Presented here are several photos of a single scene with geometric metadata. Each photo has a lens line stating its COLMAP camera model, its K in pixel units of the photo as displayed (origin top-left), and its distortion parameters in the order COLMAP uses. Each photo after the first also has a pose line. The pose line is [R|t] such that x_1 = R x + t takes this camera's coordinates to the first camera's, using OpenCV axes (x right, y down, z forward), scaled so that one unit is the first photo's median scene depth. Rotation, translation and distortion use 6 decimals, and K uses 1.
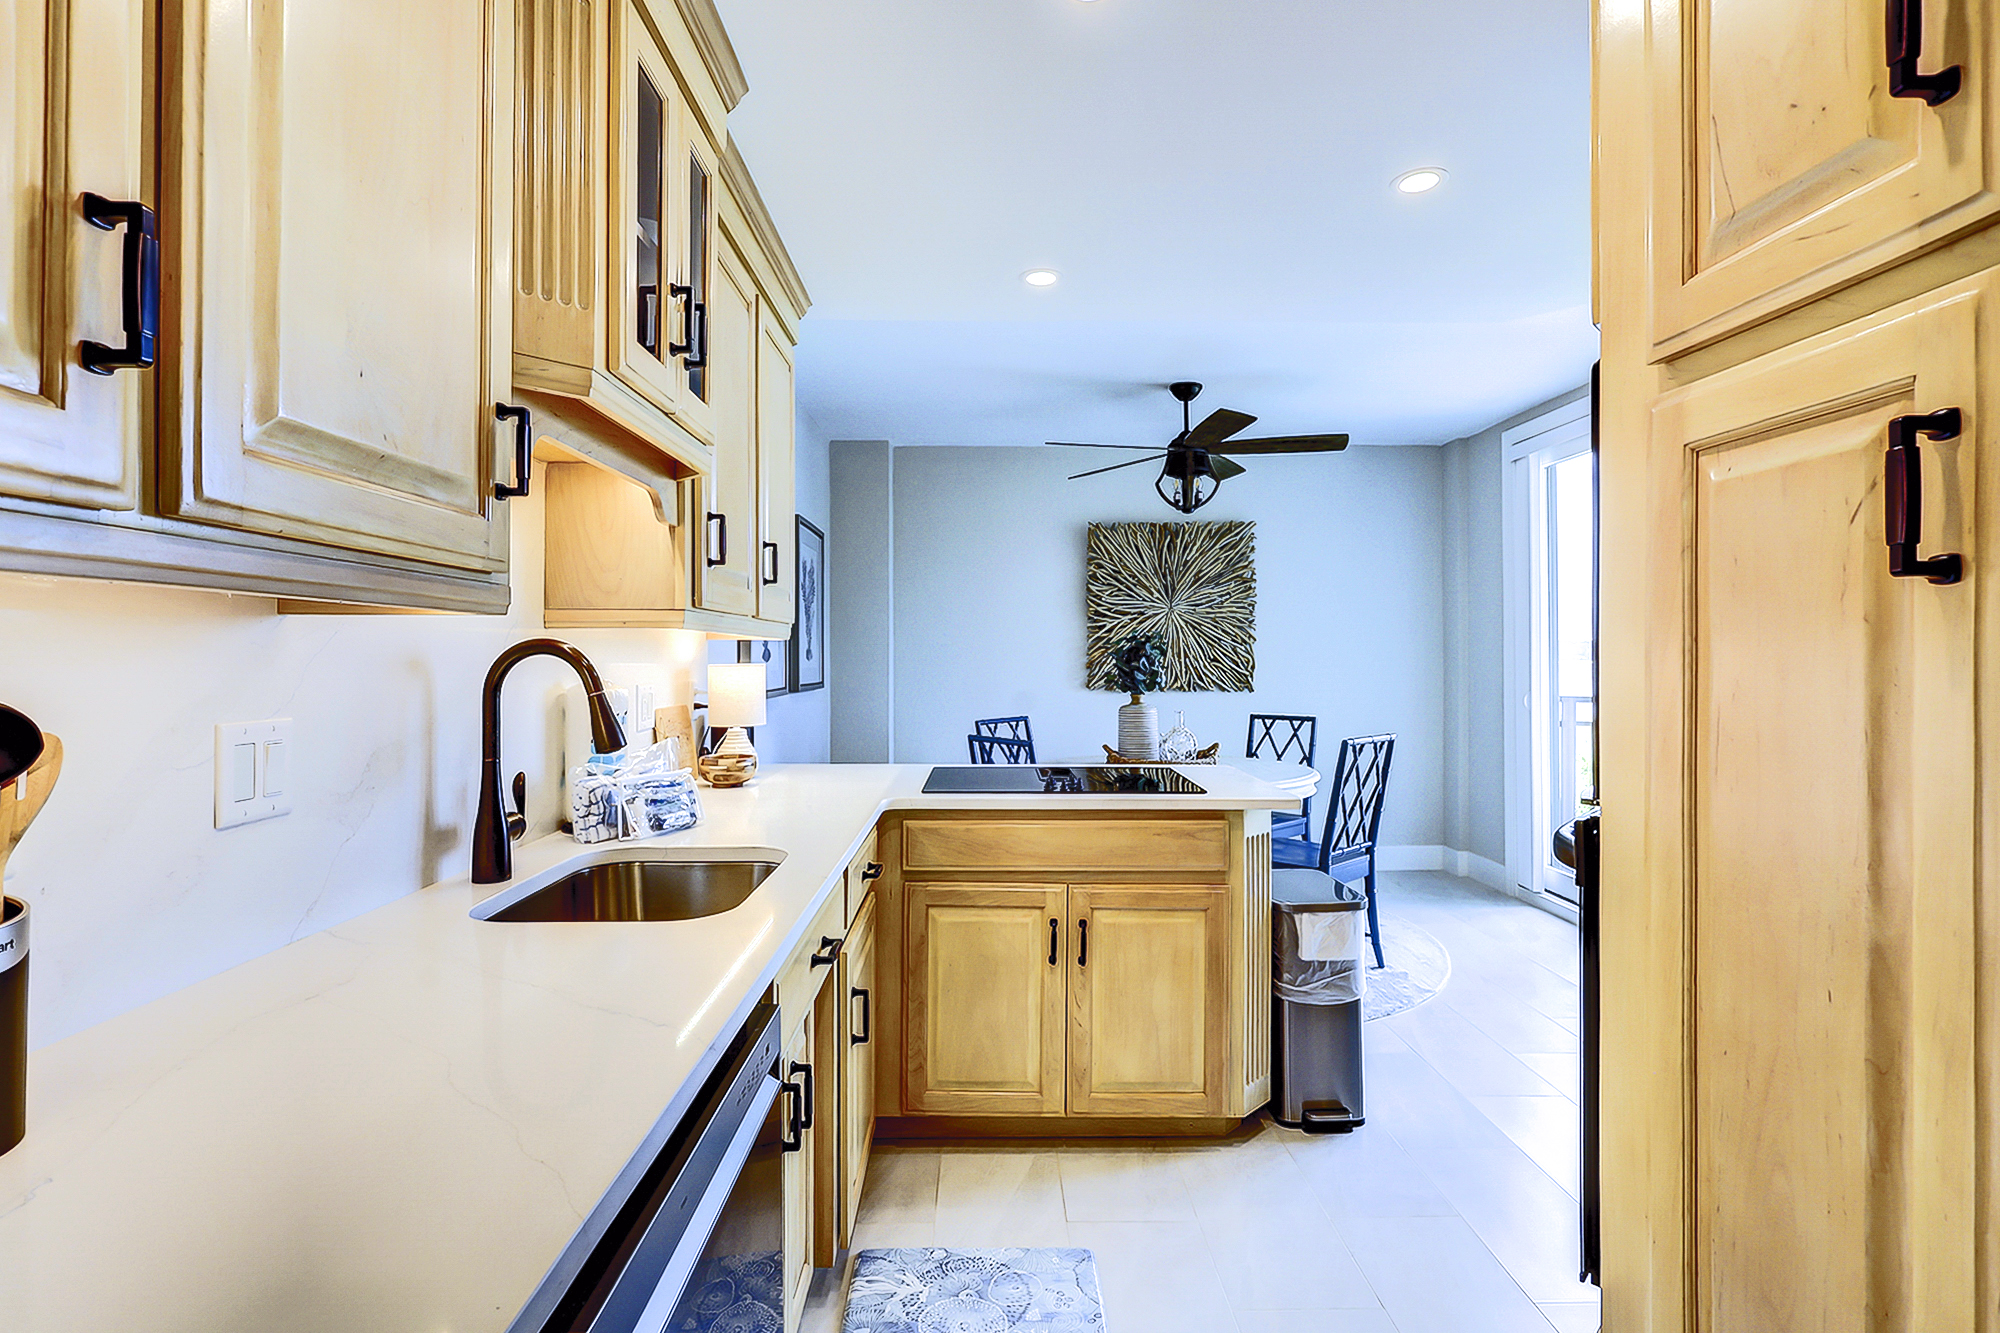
lens RADIAL K [[962.0, 0, 991.3], [0, 962.0, 657.6], [0, 0, 1]] dist [-0.003246, -0.001331]
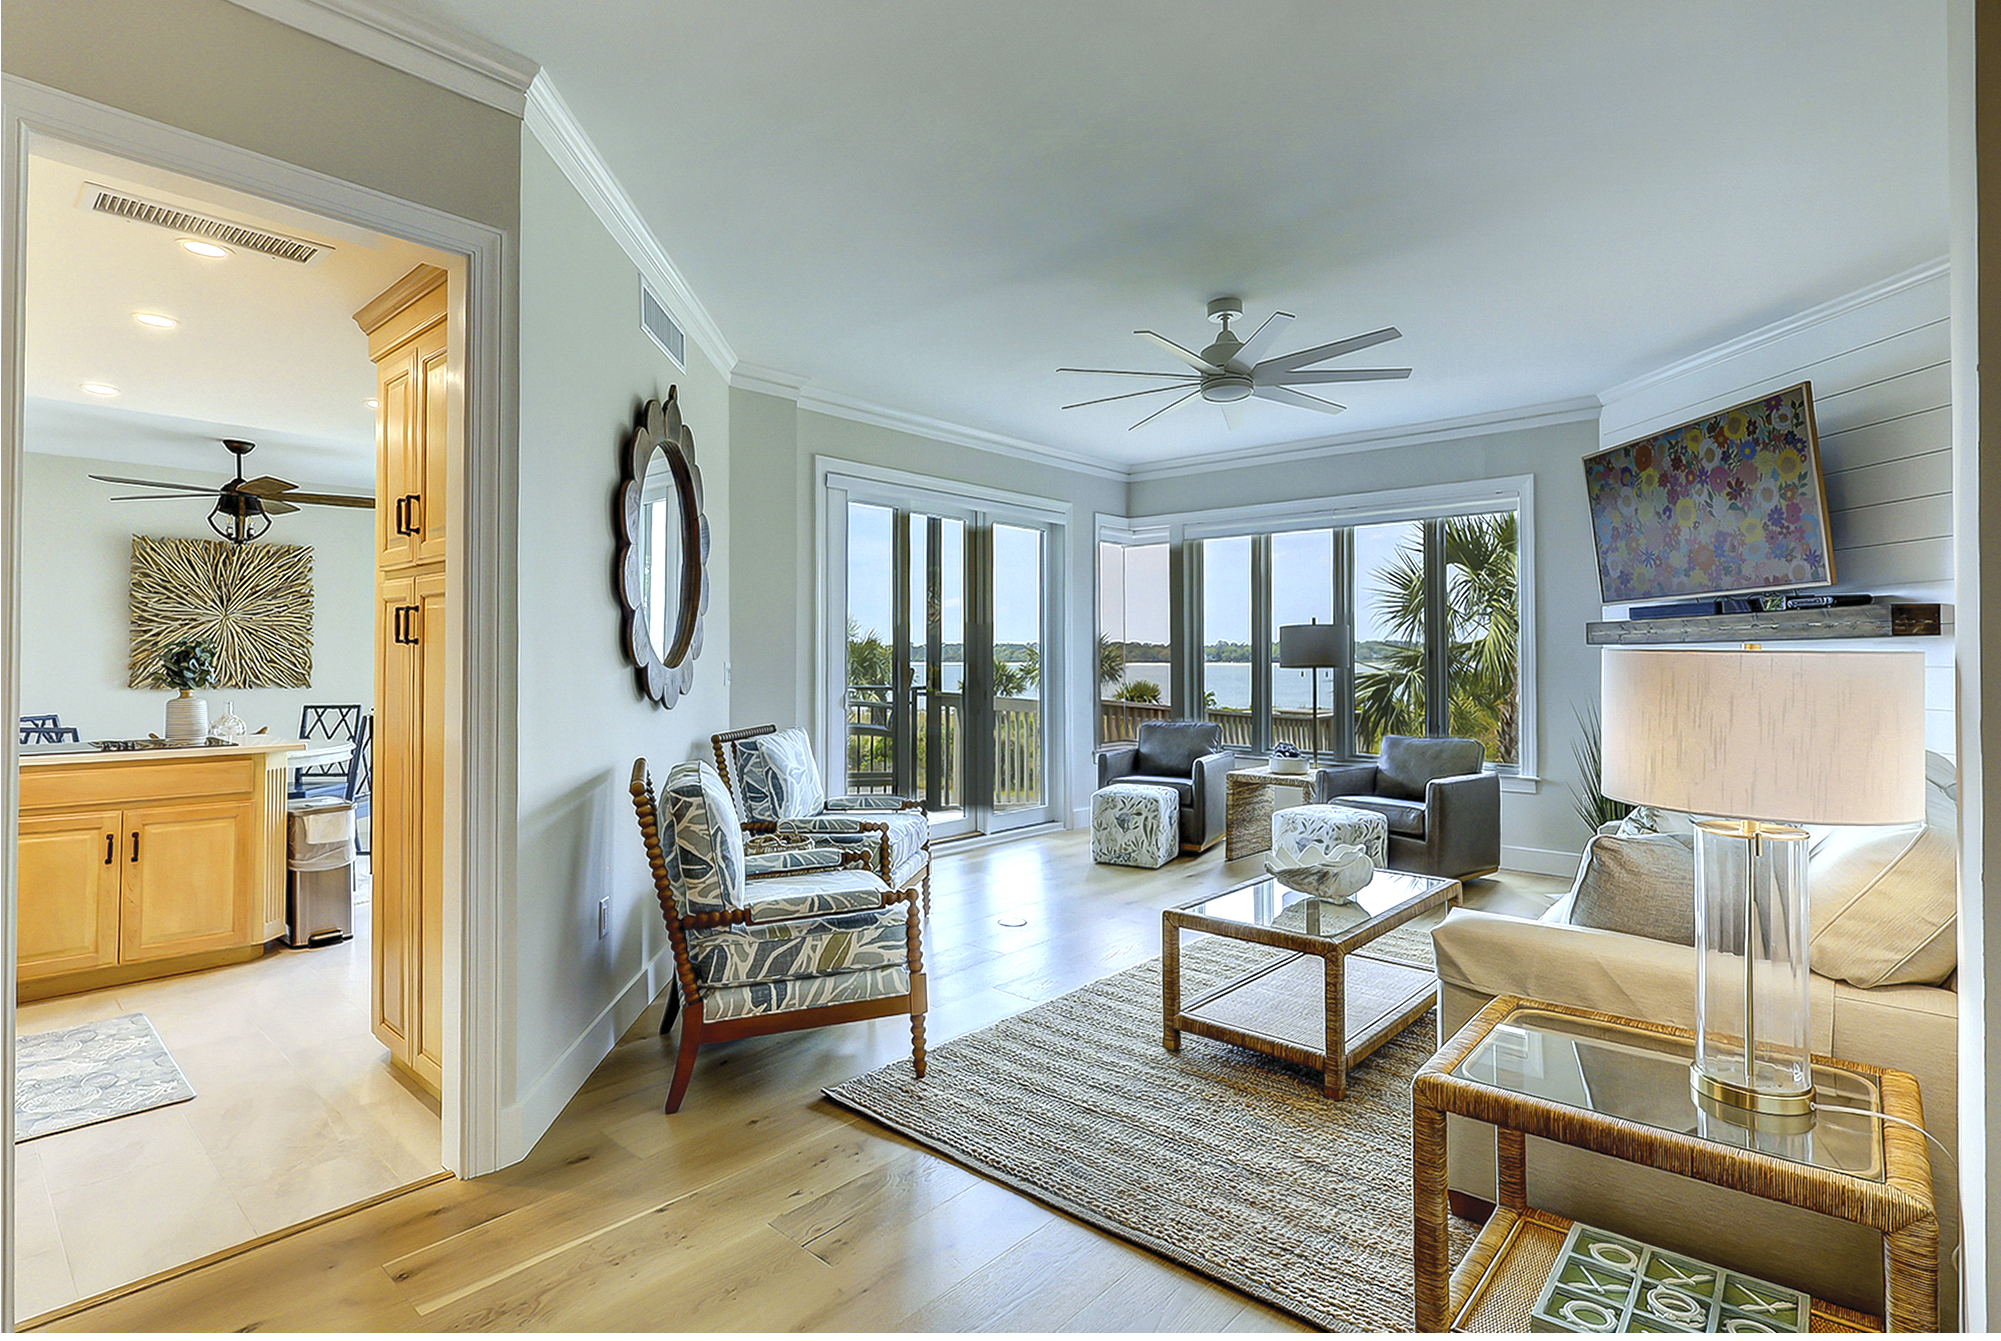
lens RADIAL K [[996.1, 0, 995.0], [0, 996.1, 646.0], [0, 0, 1]] dist [-0.002716, 0.000845]
pose [[0.677368, 0.010869, 0.735564, -0.079149], [-0.002143, 0.999916, -0.012802, -0.002929], [-0.735641, 0.007095, 0.677334, -0.586869]]
